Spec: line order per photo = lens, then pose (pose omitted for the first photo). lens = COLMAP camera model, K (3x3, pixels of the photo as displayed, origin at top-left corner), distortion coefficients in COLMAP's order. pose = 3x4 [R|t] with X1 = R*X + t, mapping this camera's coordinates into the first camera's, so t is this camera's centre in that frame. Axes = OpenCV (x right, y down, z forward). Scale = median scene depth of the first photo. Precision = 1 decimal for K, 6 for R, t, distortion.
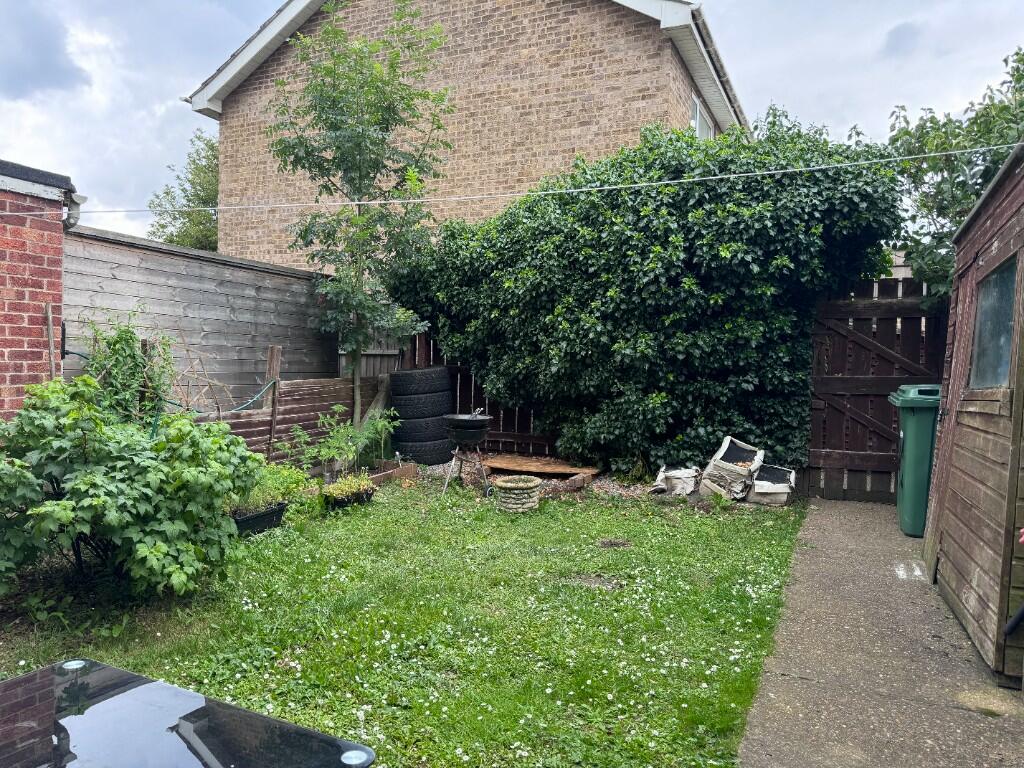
lens RADIAL K [[741.1, 0, 515.7], [0, 741.1, 381.2], [0, 0, 1]] dist [0.023147, -0.029147]
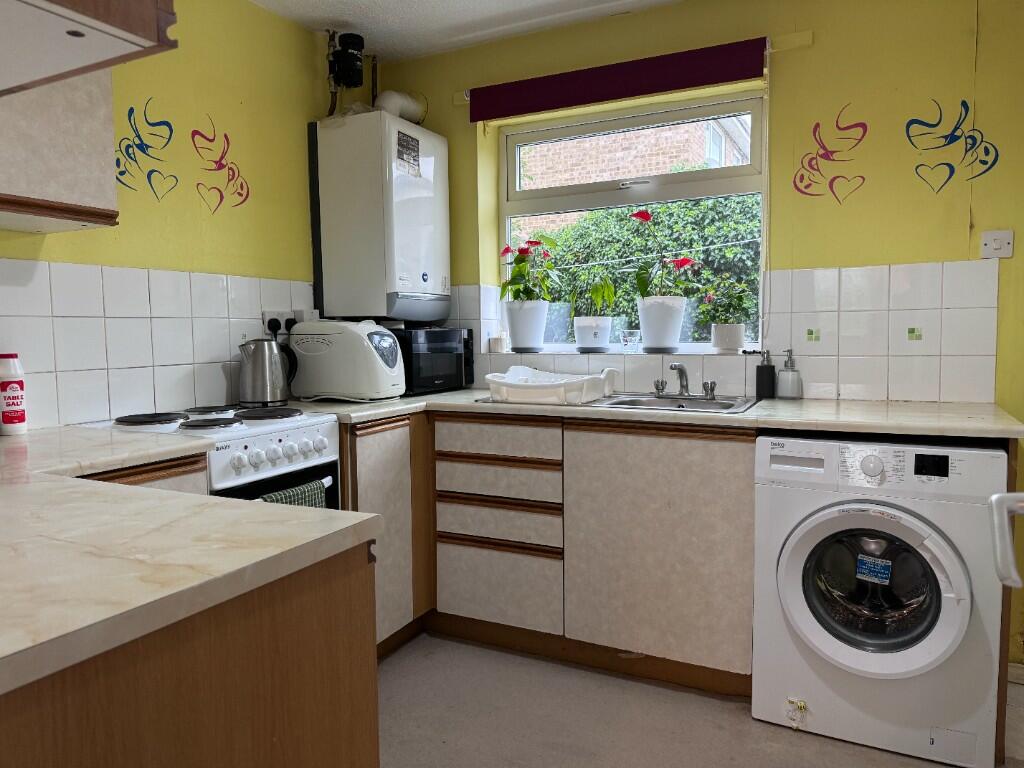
lens RADIAL K [[741.1, 0, 512.8], [0, 741.1, 387.4], [0, 0, 1]] dist [0.023147, -0.029147]
pose [[0.998680, -0.037281, -0.035336, -0.122736], [0.039130, 0.997819, 0.053162, 0.005955], [0.033277, -0.054475, 0.997960, -0.563805]]
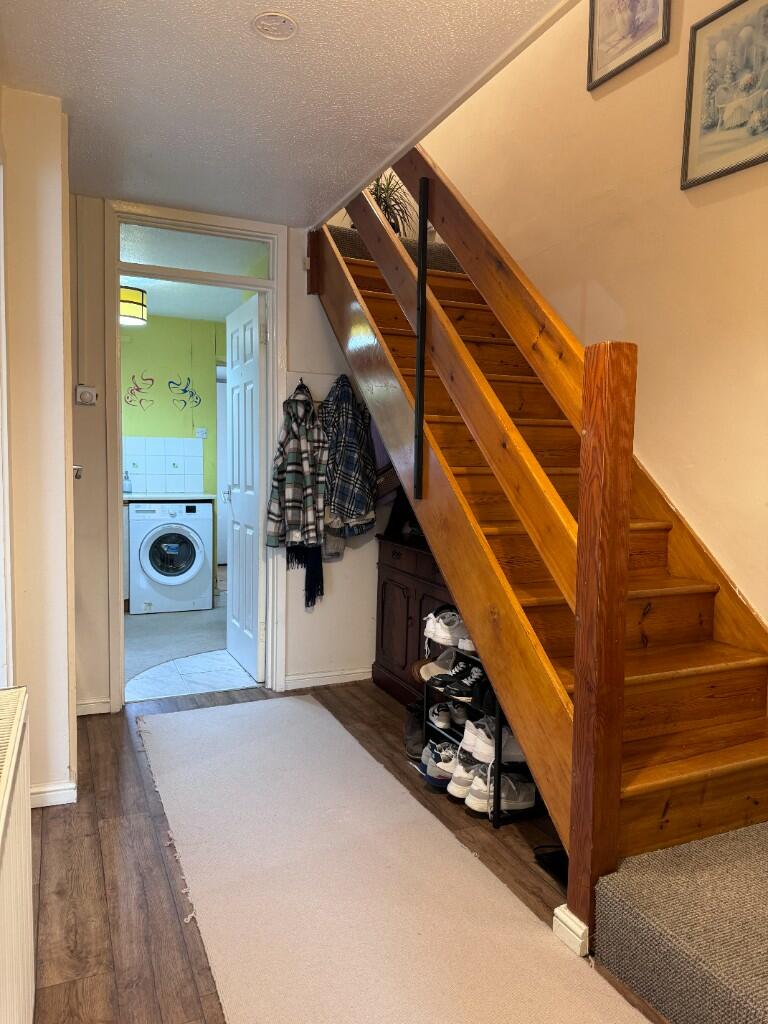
lens RADIAL K [[741.1, 0, 385.6], [0, 741.1, 512.8], [0, 0, 1]] dist [0.023147, -0.029147]
pose [[0.656573, -0.068001, 0.751191, -1.363198], [0.021939, 0.997228, 0.071098, 0.005942], [-0.753944, -0.030200, 0.656245, -2.142889]]
